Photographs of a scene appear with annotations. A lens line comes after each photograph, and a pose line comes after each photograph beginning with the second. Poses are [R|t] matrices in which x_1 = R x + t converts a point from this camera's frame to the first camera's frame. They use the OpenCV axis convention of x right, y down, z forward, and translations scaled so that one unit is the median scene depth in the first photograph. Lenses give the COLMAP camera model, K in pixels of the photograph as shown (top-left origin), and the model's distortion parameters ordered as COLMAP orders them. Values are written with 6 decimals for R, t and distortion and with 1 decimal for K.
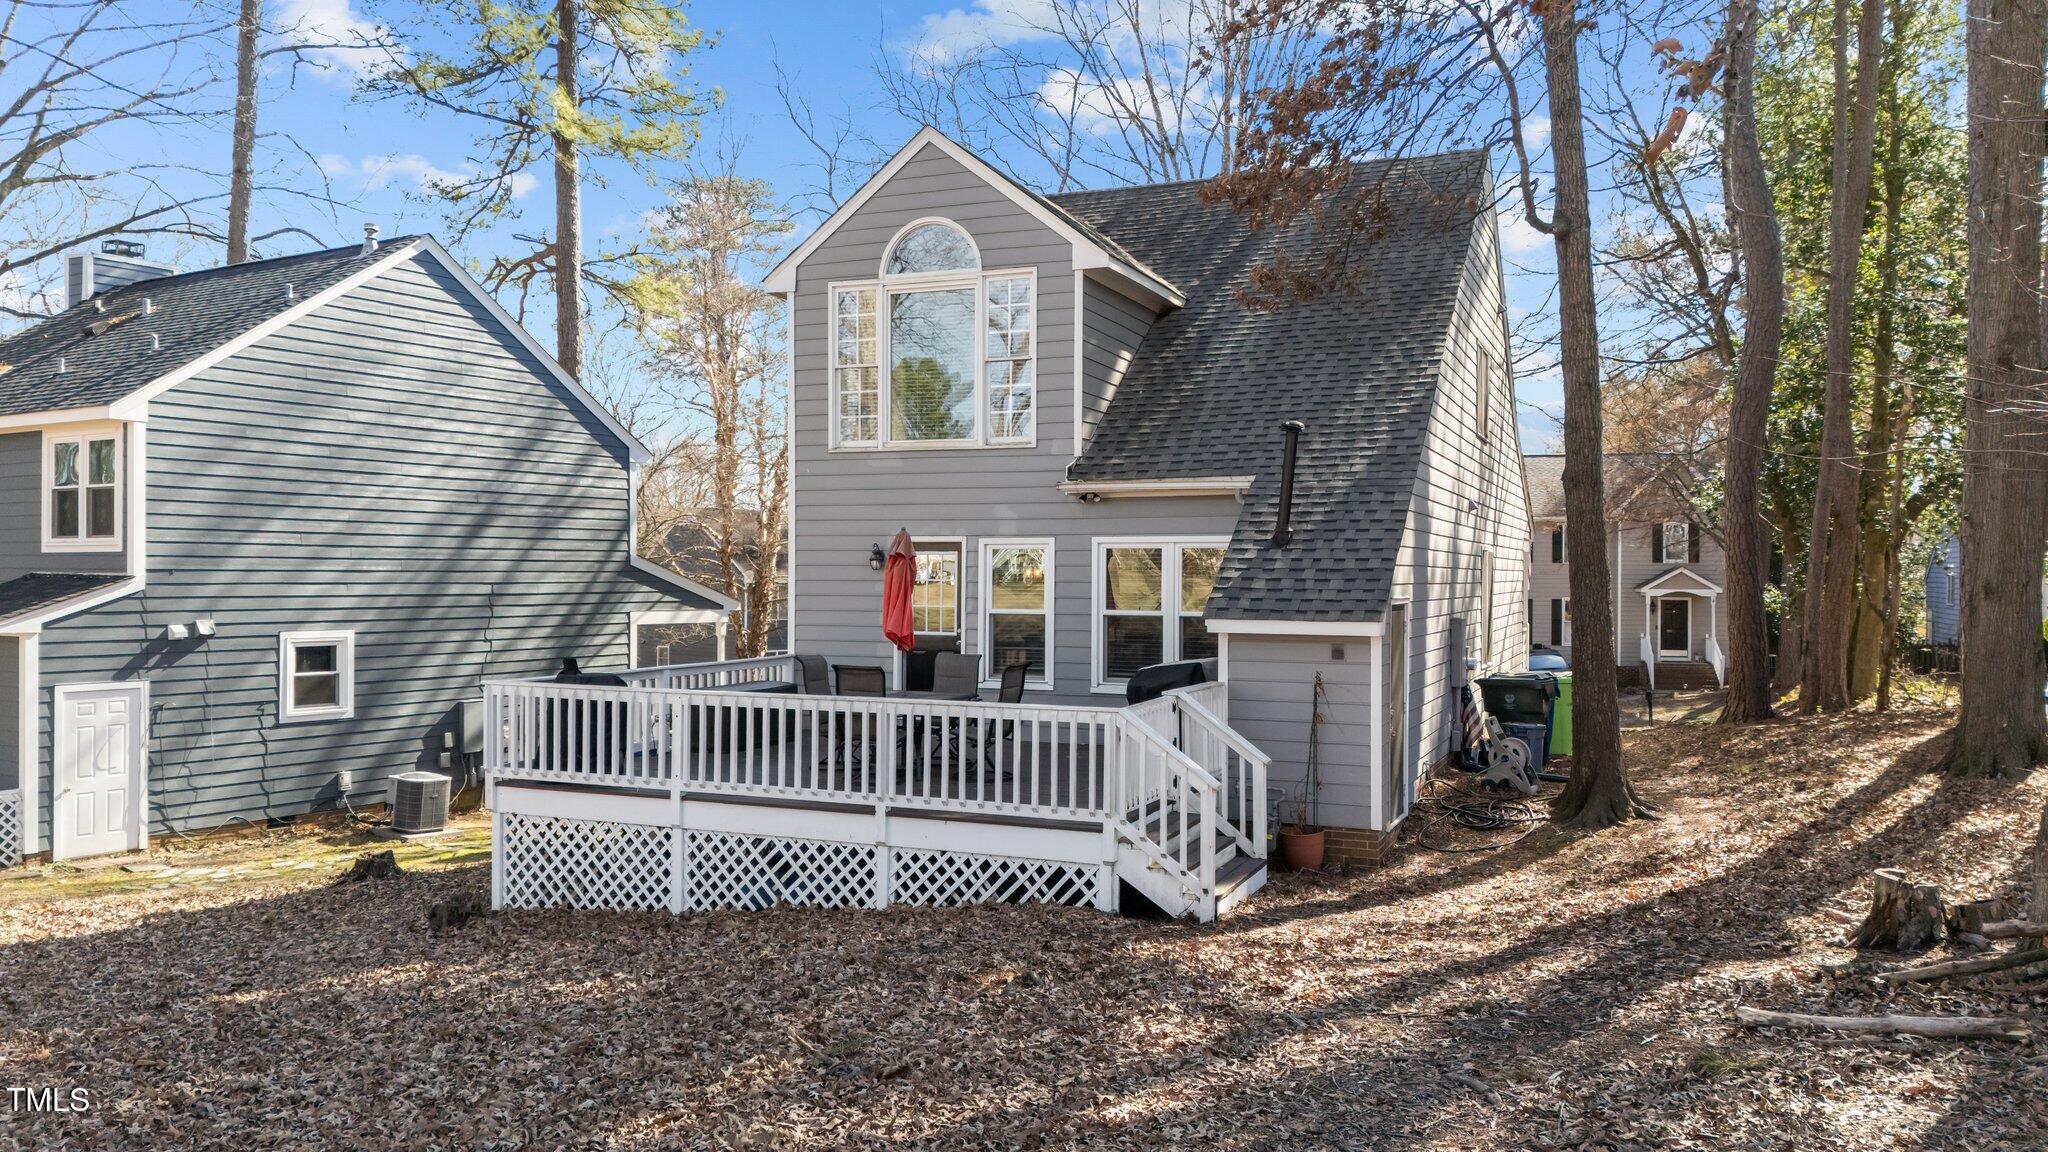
lens RADIAL K [[1490.1, 0, 1024.0], [0, 1490.1, 576.0], [0, 0, 1]] dist [0.145344, -0.155088]
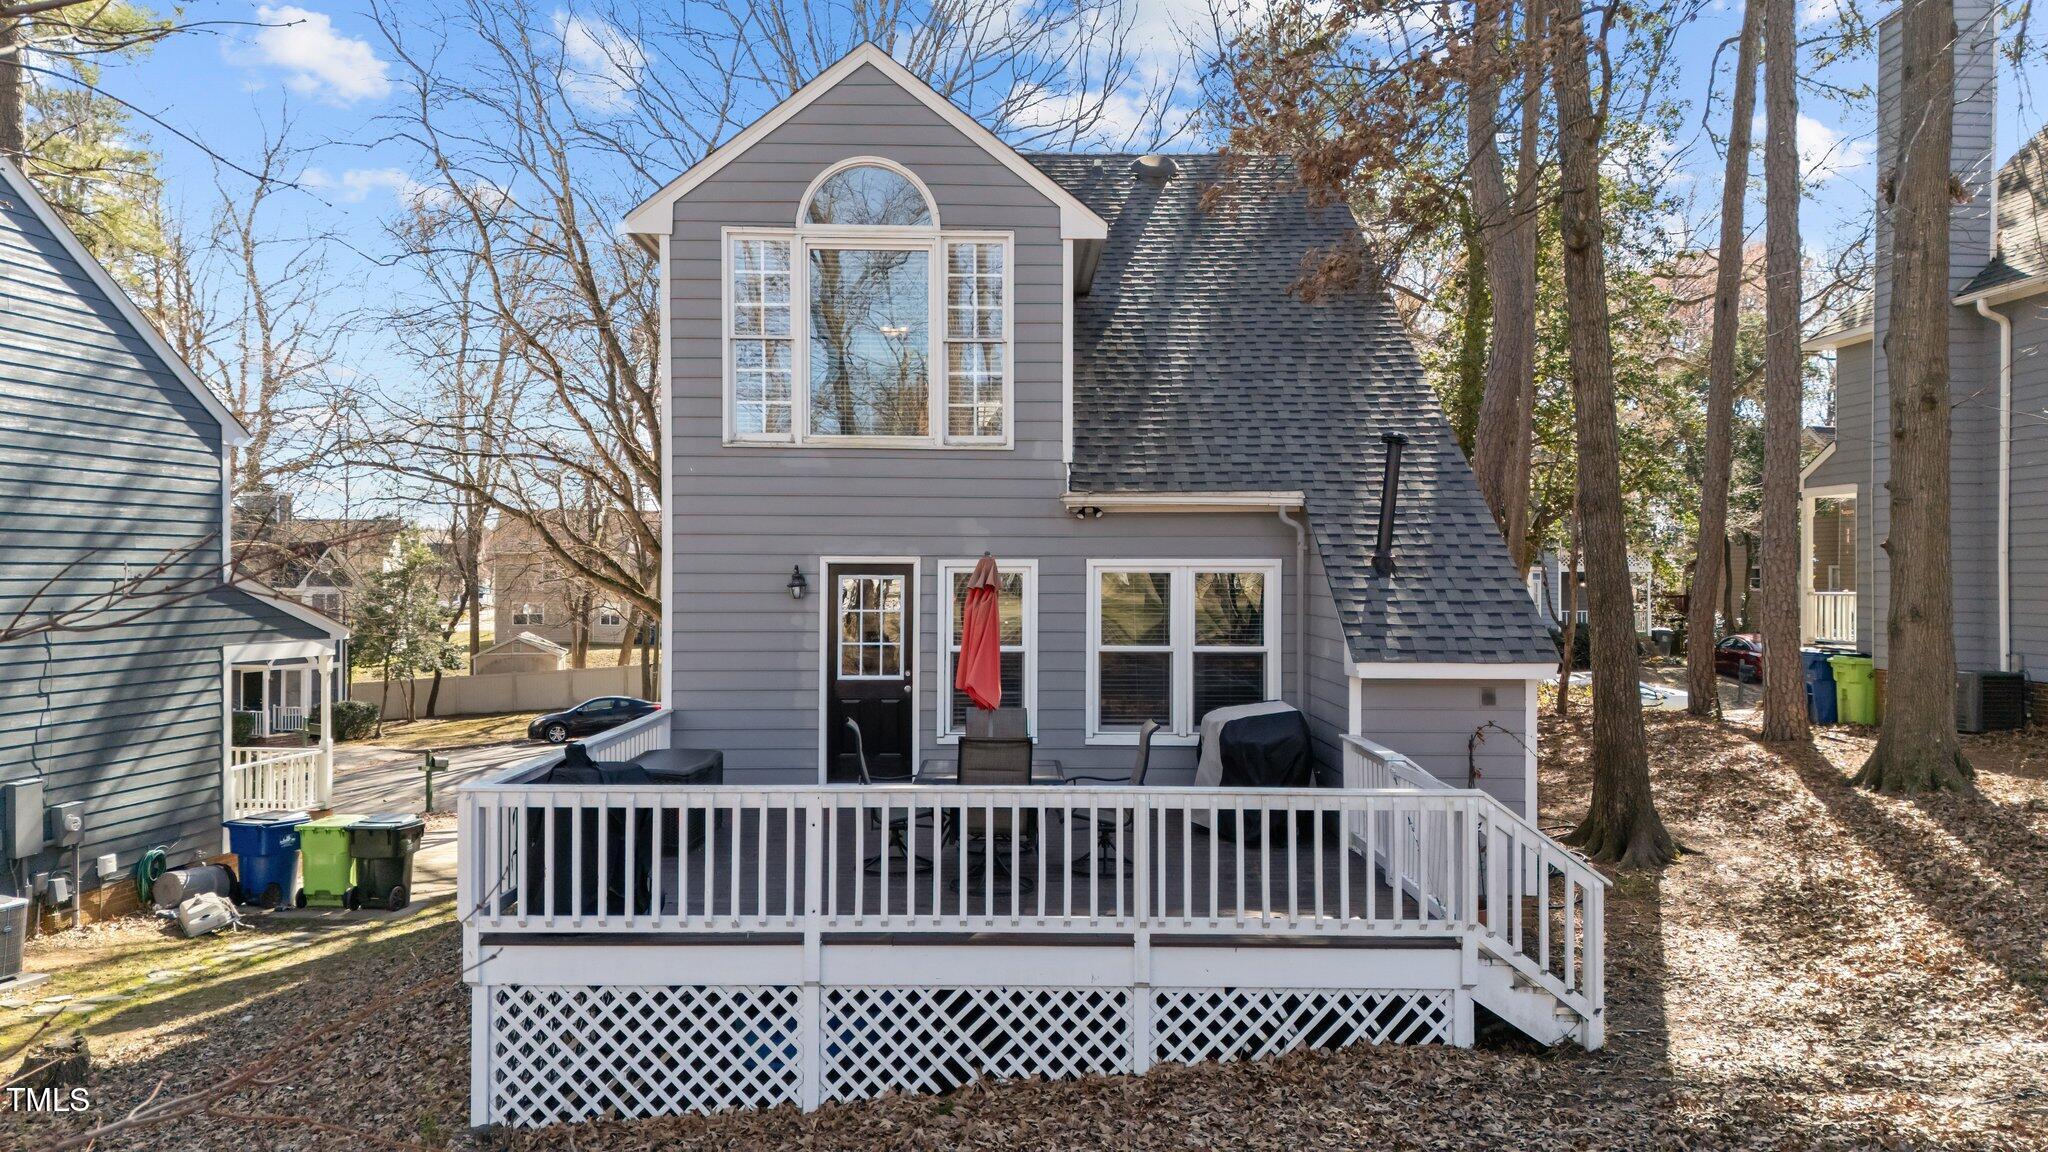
lens RADIAL K [[1490.1, 0, 1024.0], [0, 1490.1, 576.0], [0, 0, 1]] dist [0.145344, -0.155088]
pose [[0.917728, -0.003673, 0.397193, -0.422350], [0.002902, 0.999993, 0.002542, -0.024803], [-0.397199, -0.001180, 0.917732, 0.320444]]
